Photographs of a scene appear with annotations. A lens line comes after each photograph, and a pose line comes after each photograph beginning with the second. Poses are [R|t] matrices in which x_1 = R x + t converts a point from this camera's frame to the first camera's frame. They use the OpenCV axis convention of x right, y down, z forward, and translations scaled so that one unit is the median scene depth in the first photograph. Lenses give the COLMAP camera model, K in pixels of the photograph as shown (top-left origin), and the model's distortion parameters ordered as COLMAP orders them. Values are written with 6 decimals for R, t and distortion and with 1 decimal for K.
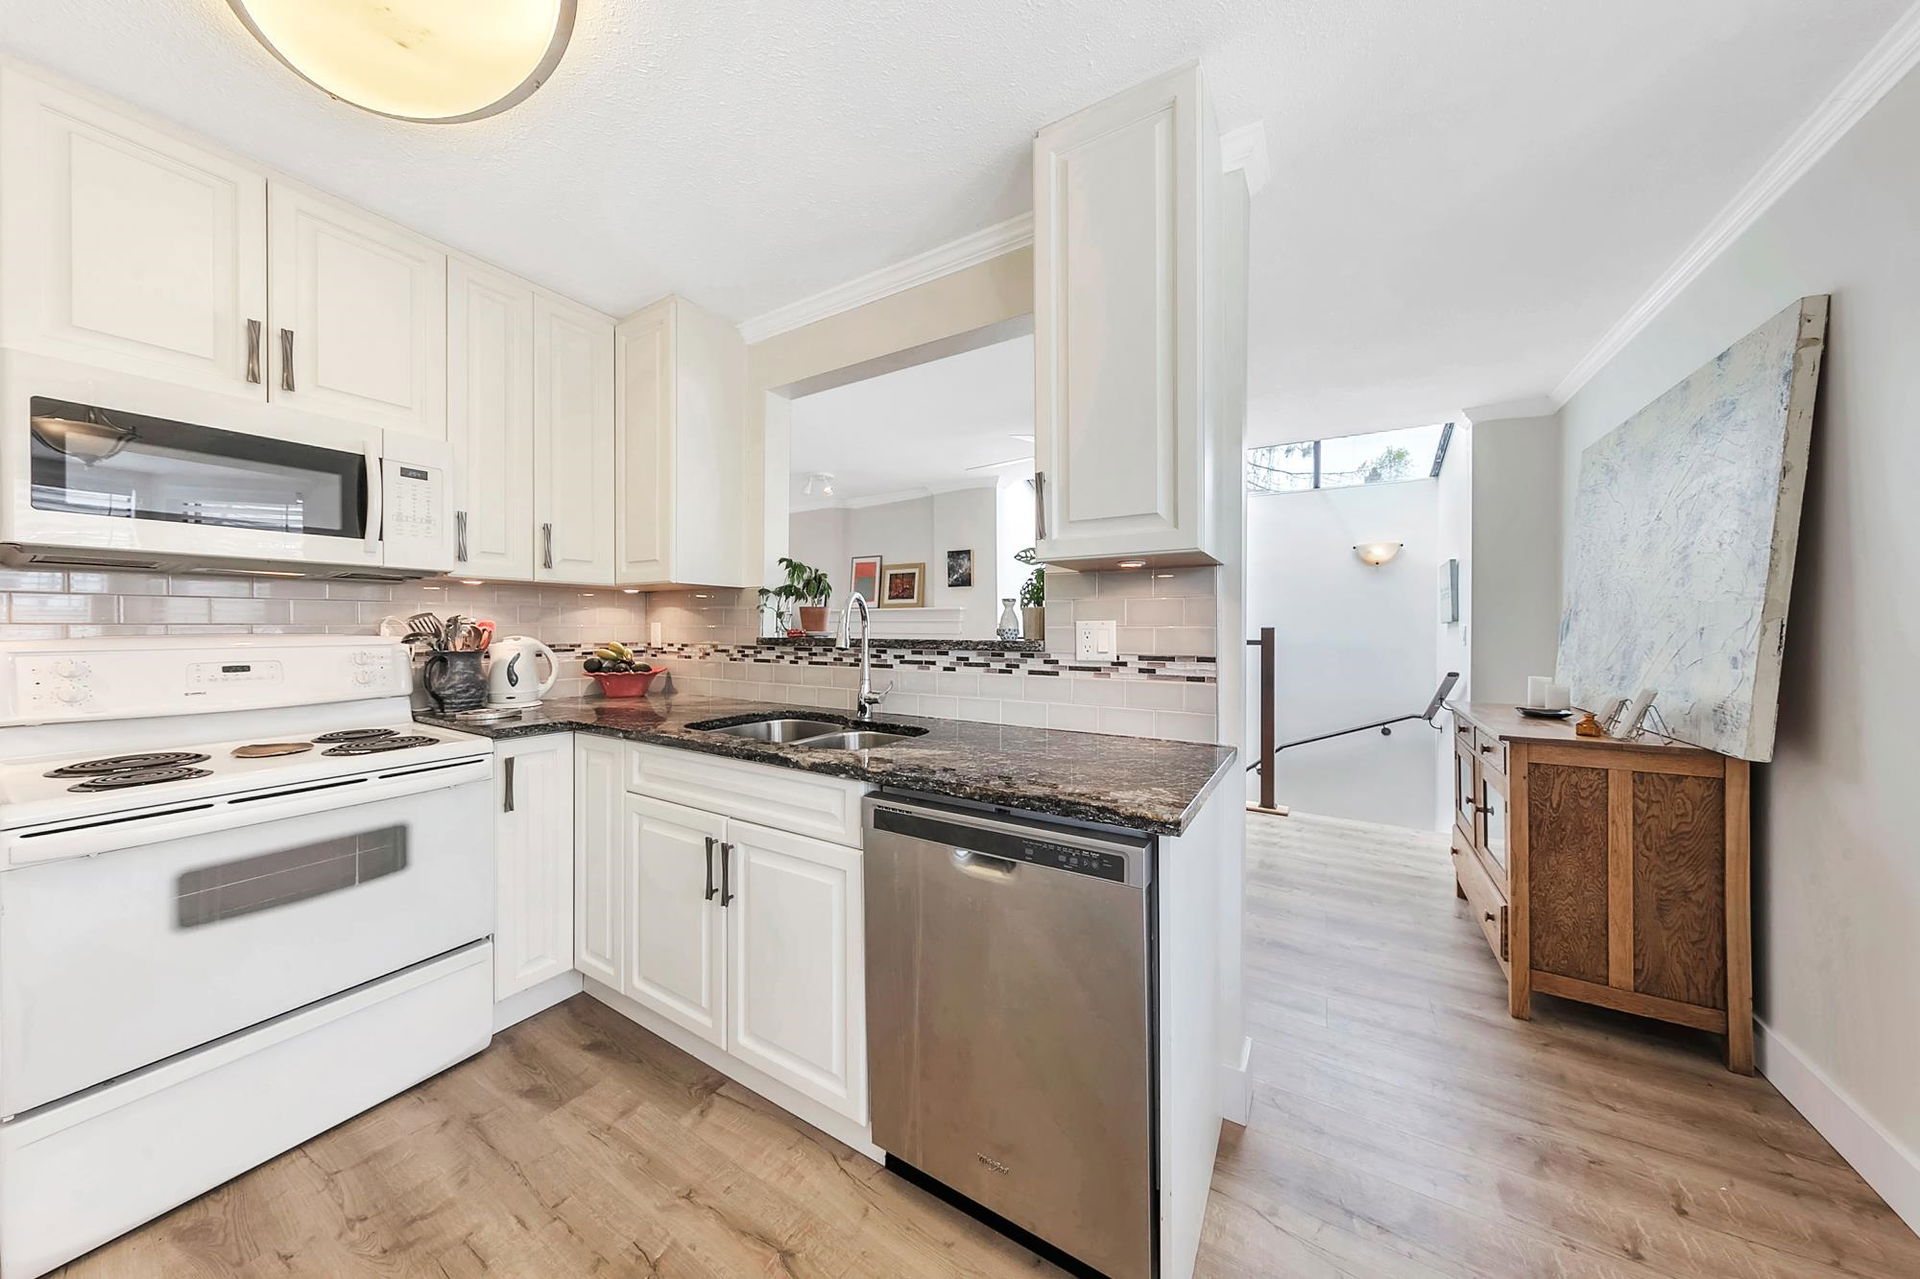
lens RADIAL K [[616.3, 0, 948.8], [0, 616.3, 630.7], [0, 0, 1]] dist [0.006886, 0.000131]
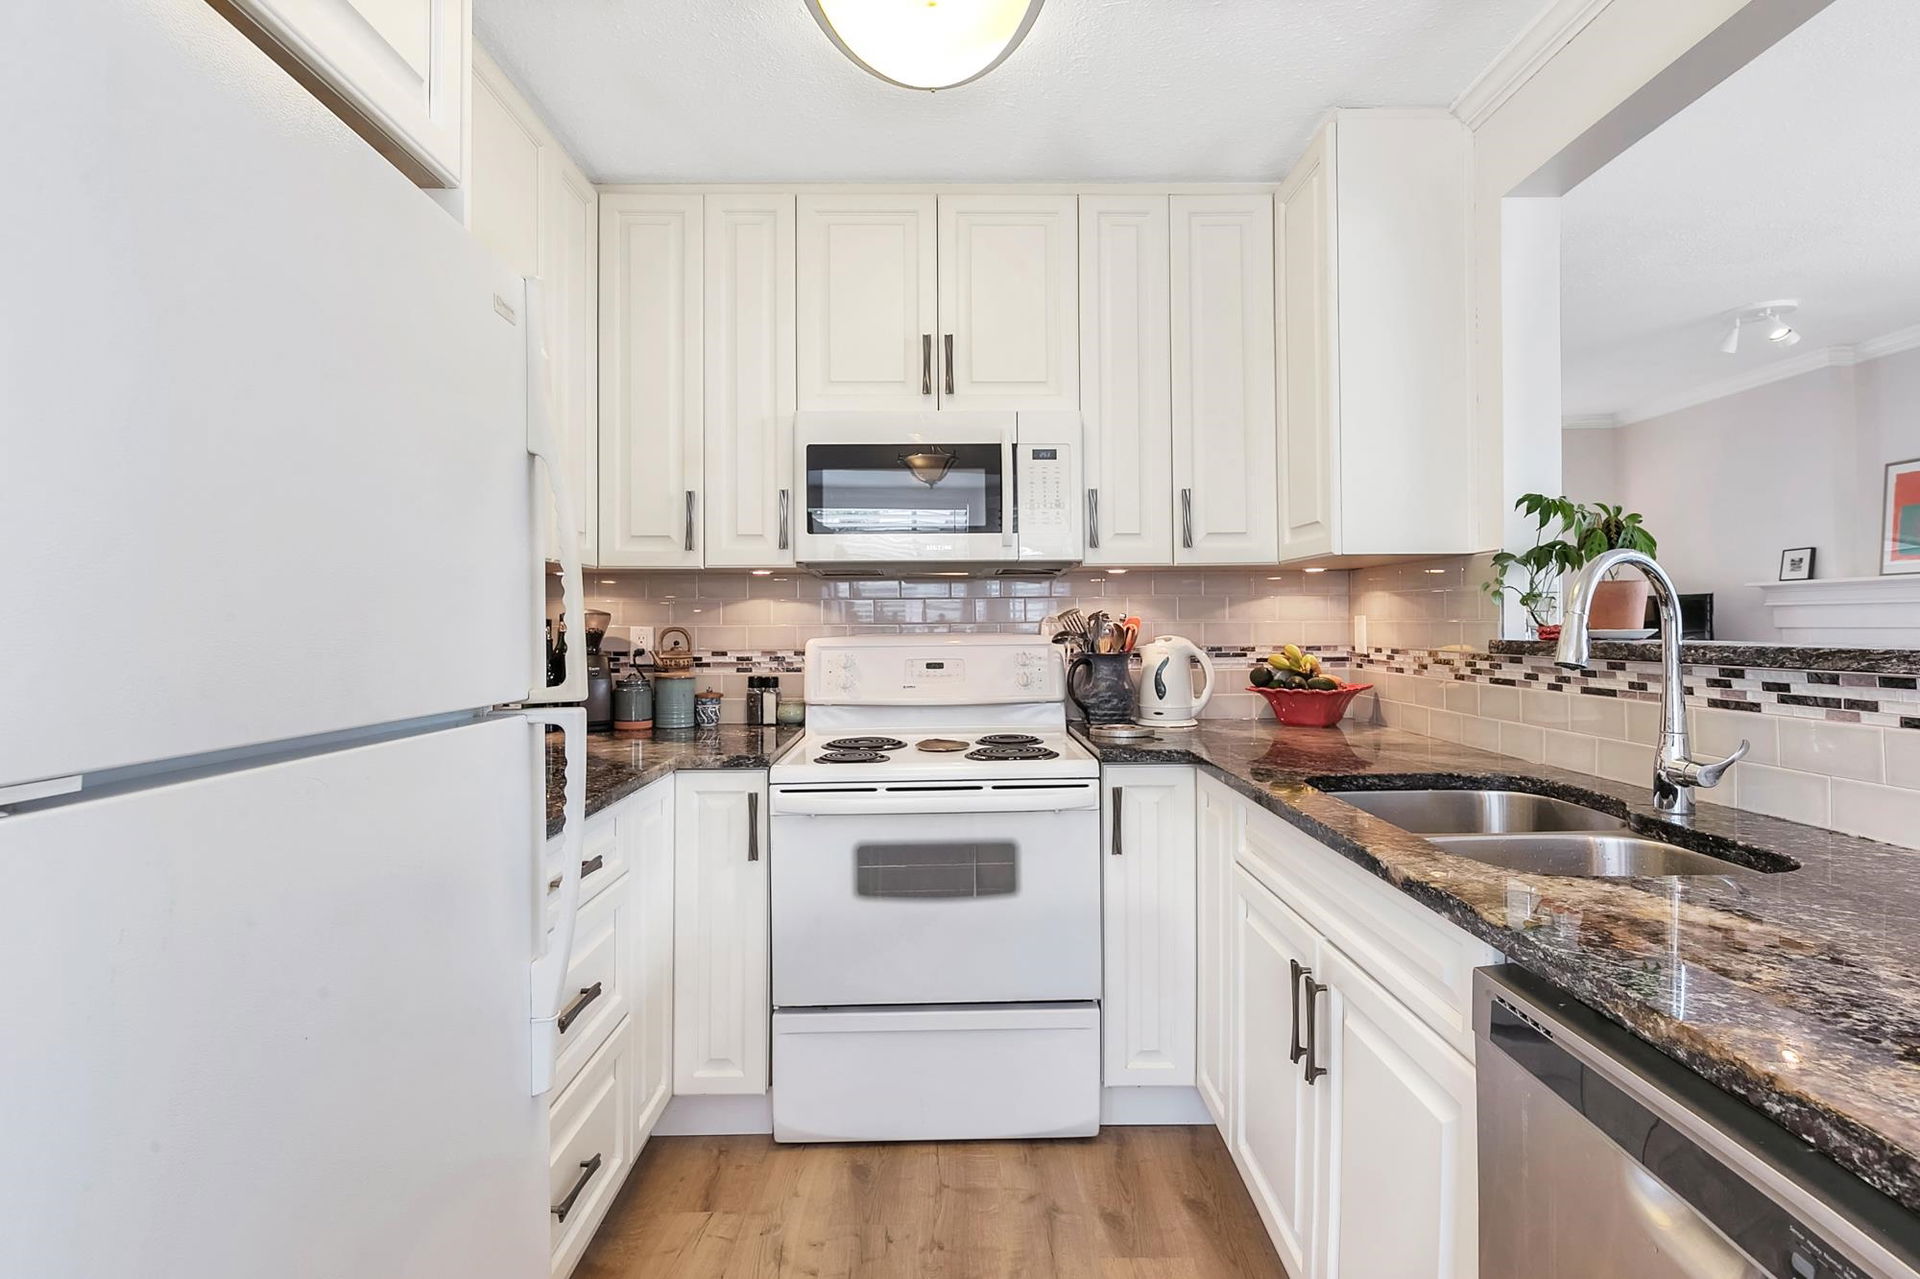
lens RADIAL K [[917.7, 0, 950.0], [0, 917.7, 618.8], [0, 0, 1]] dist [0.003103, -0.000193]
pose [[0.525497, -0.011876, -0.850713, 0.181455], [0.003946, 0.999926, -0.011521, -0.000541], [0.850786, 0.002697, 0.525505, 0.178078]]
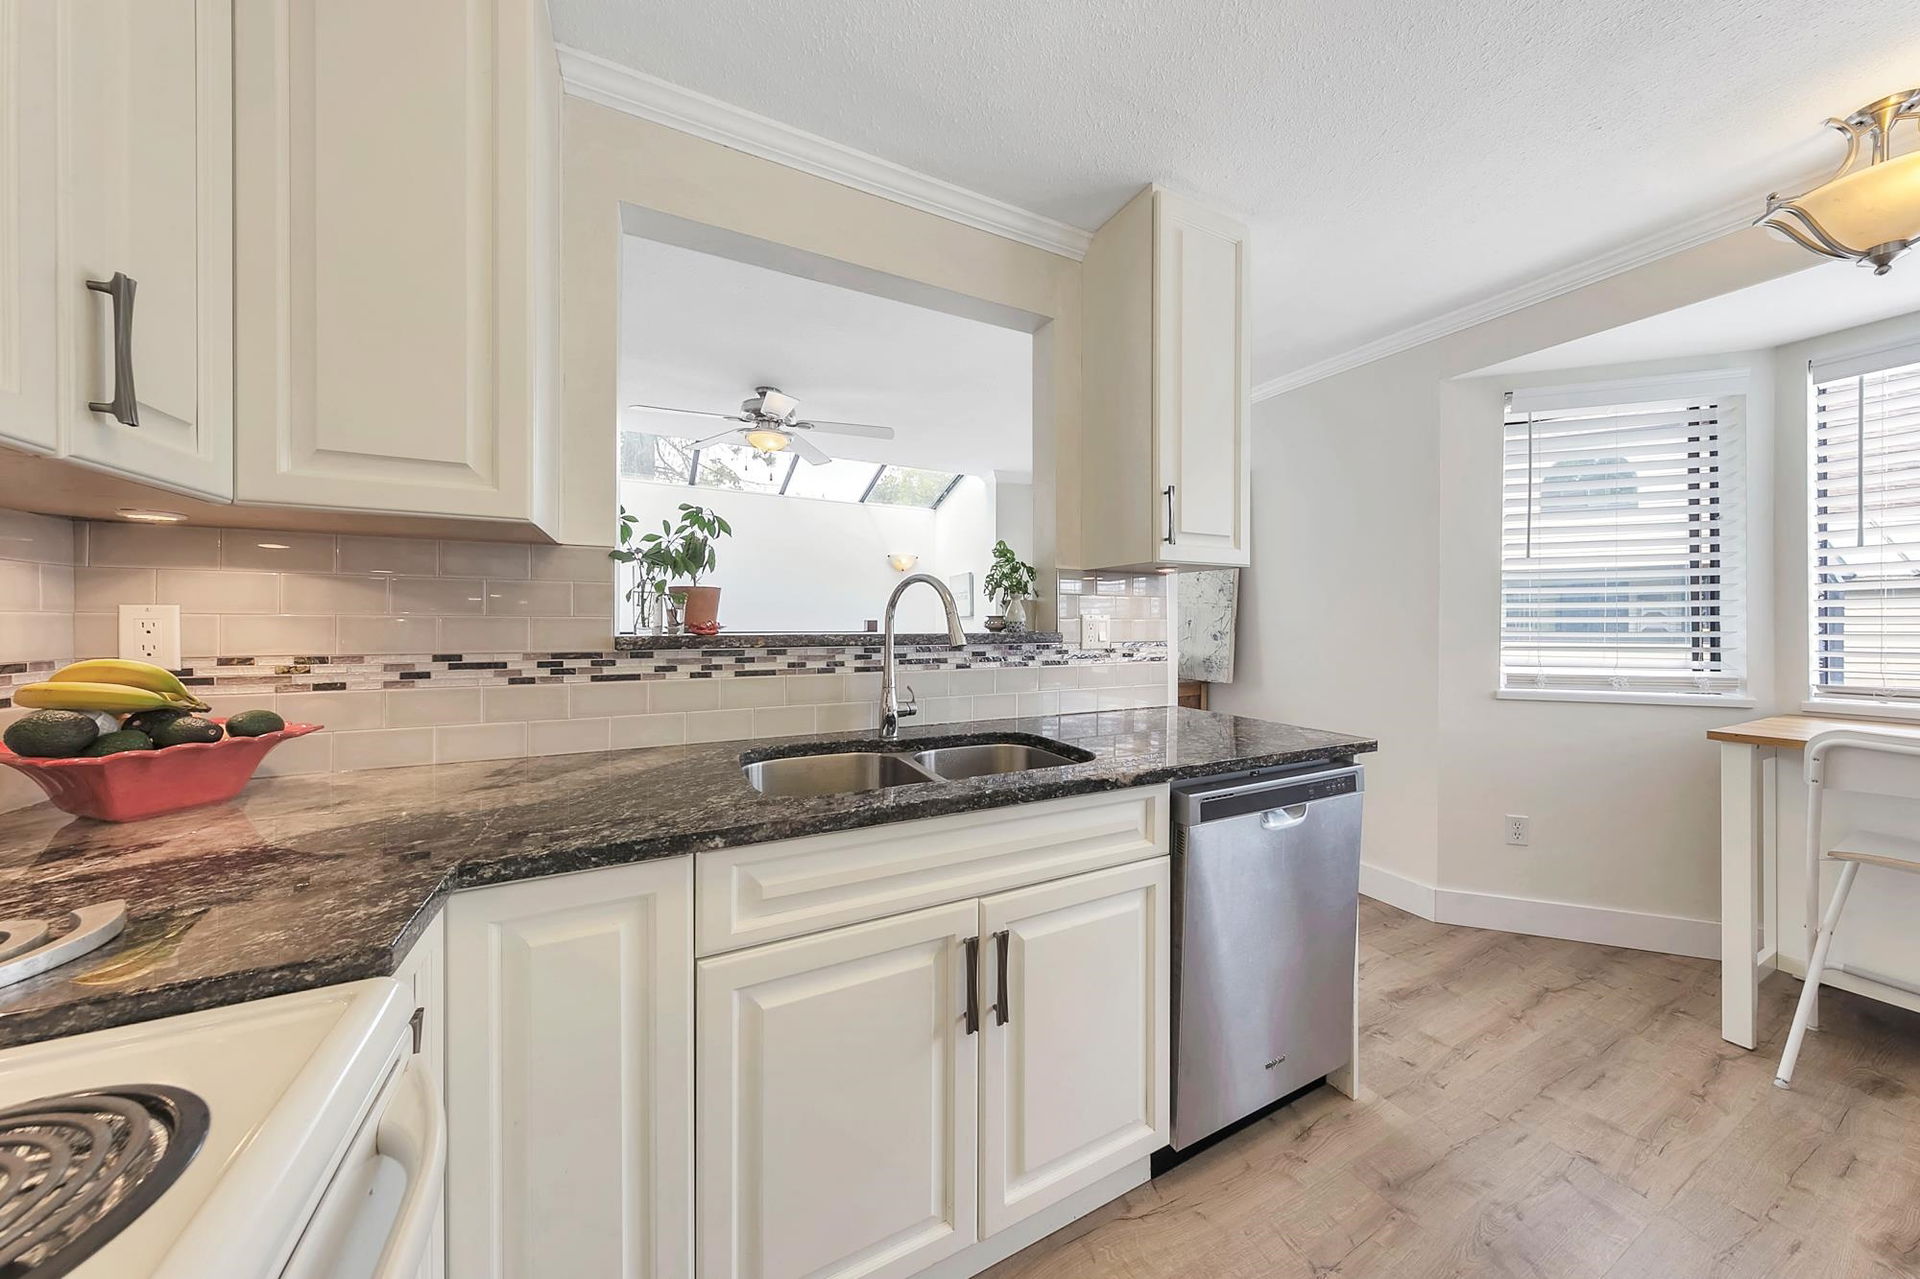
lens RADIAL K [[616.3, 0, 967.7], [0, 616.3, 627.4], [0, 0, 1]] dist [0.006886, 0.000131]
pose [[0.519792, -0.008373, 0.854252, -0.791502], [0.003205, 0.999964, 0.007851, -0.001071], [-0.854287, -0.001343, 0.519800, 0.550923]]
